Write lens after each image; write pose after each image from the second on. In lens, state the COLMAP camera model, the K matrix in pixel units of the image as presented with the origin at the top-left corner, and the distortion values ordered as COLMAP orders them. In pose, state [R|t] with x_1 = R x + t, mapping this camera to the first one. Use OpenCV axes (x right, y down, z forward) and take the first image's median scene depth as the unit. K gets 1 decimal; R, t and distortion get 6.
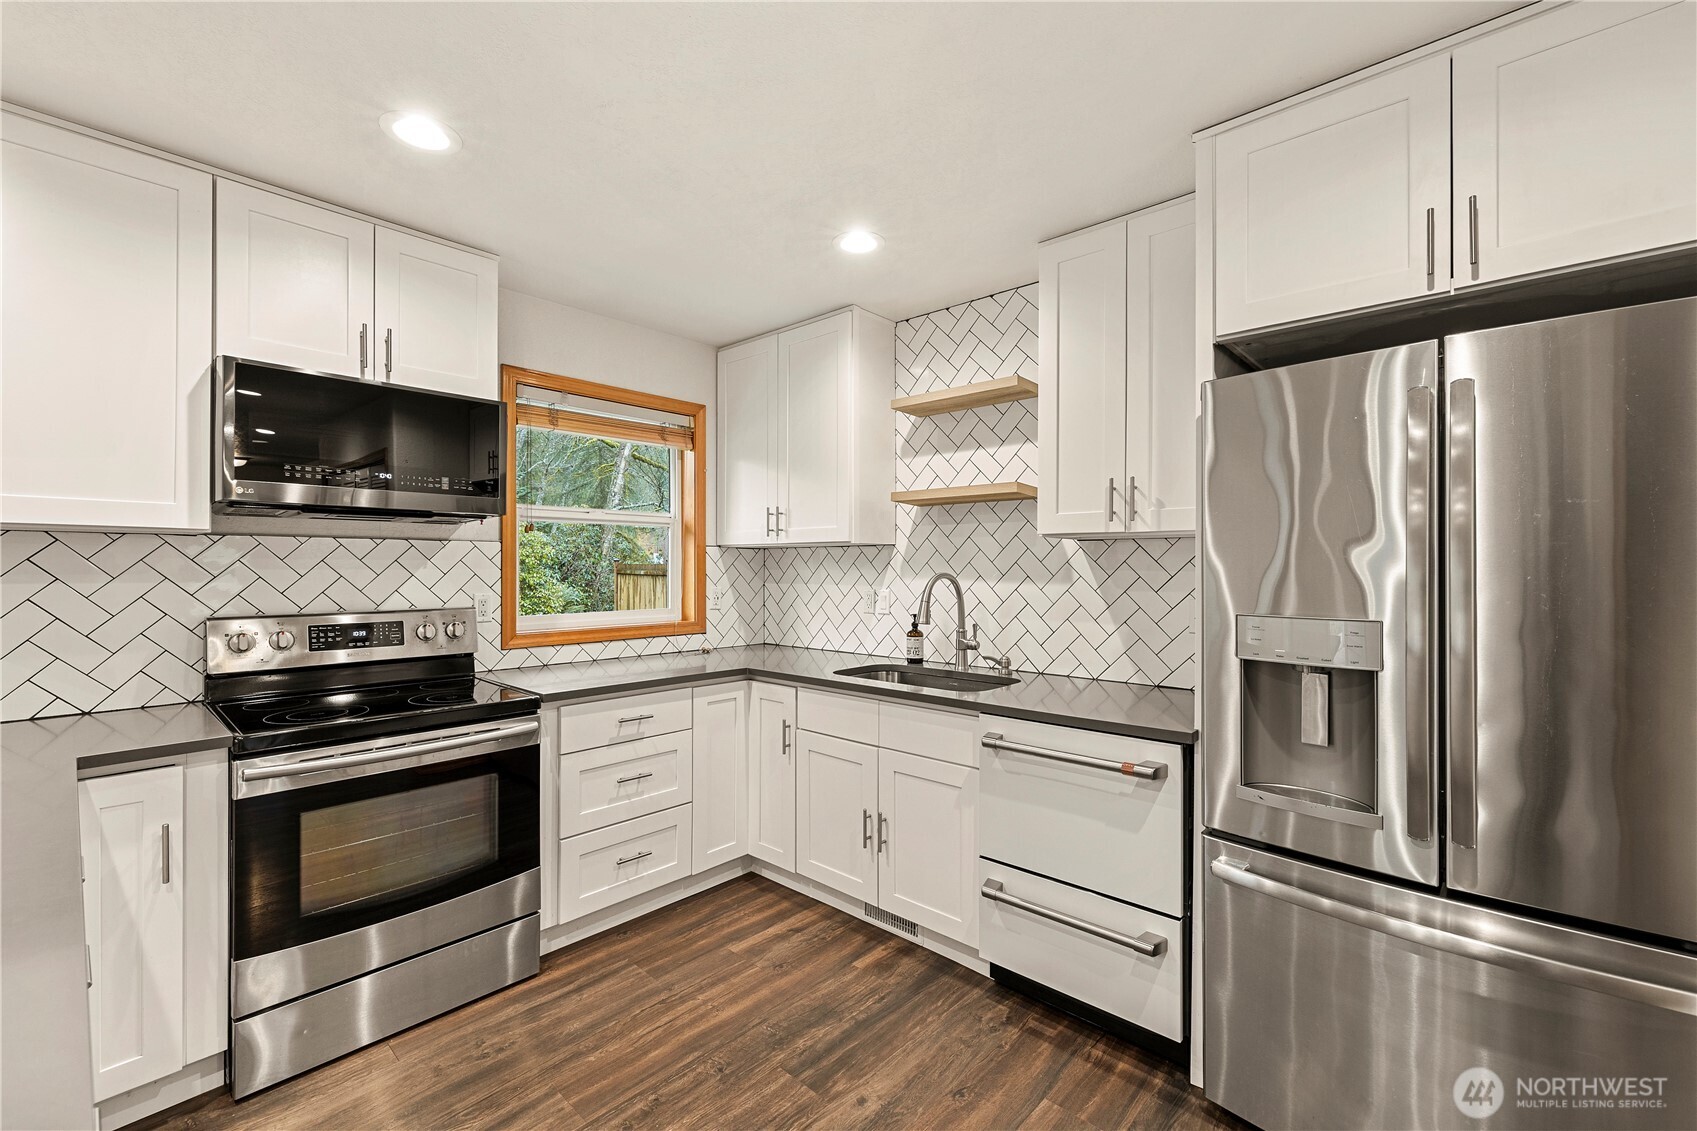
lens RADIAL K [[721.8, 0, 848.5], [0, 721.8, 565.5], [0, 0, 1]] dist [0.002092, -0.000026]
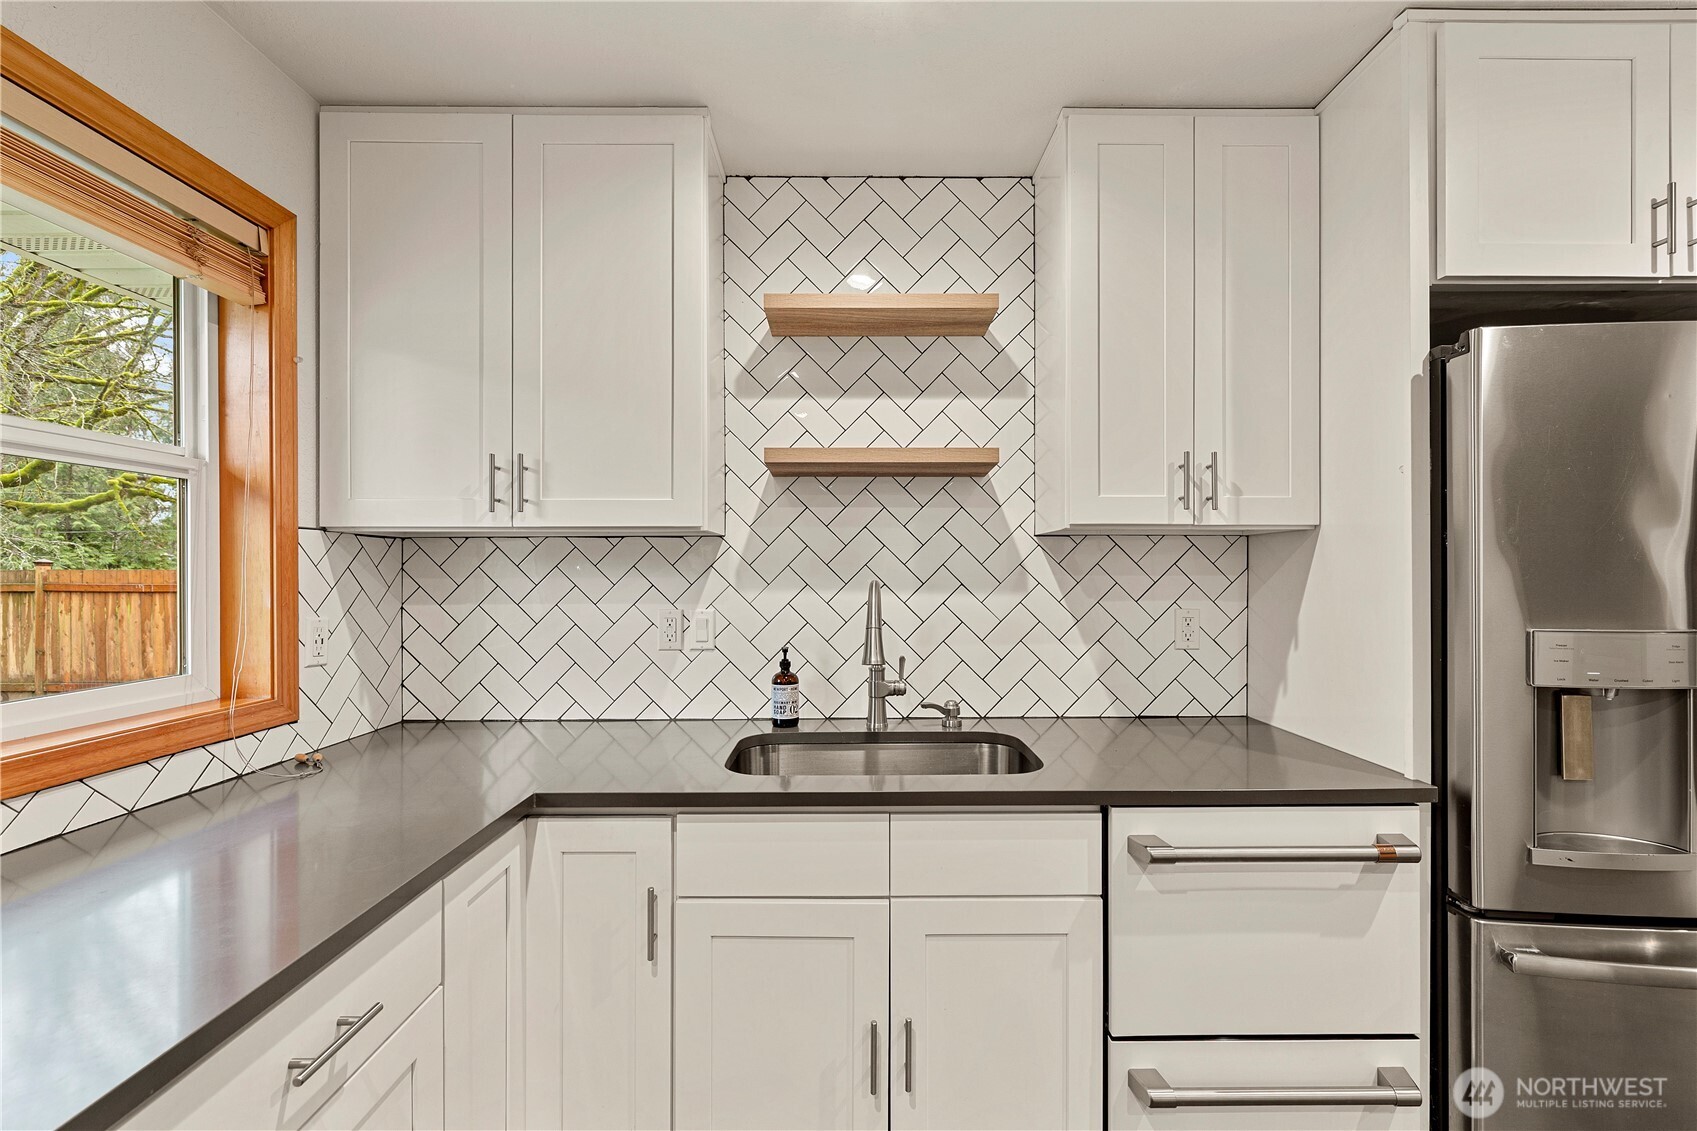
lens RADIAL K [[721.8, 0, 848.5], [0, 721.8, 565.5], [0, 0, 1]] dist [0.002092, -0.000026]
pose [[0.732409, 0.000340, 0.680864, -0.292527], [0.002808, 0.999990, -0.003520, -0.001151], [-0.680859, 0.004490, 0.732401, 0.503616]]
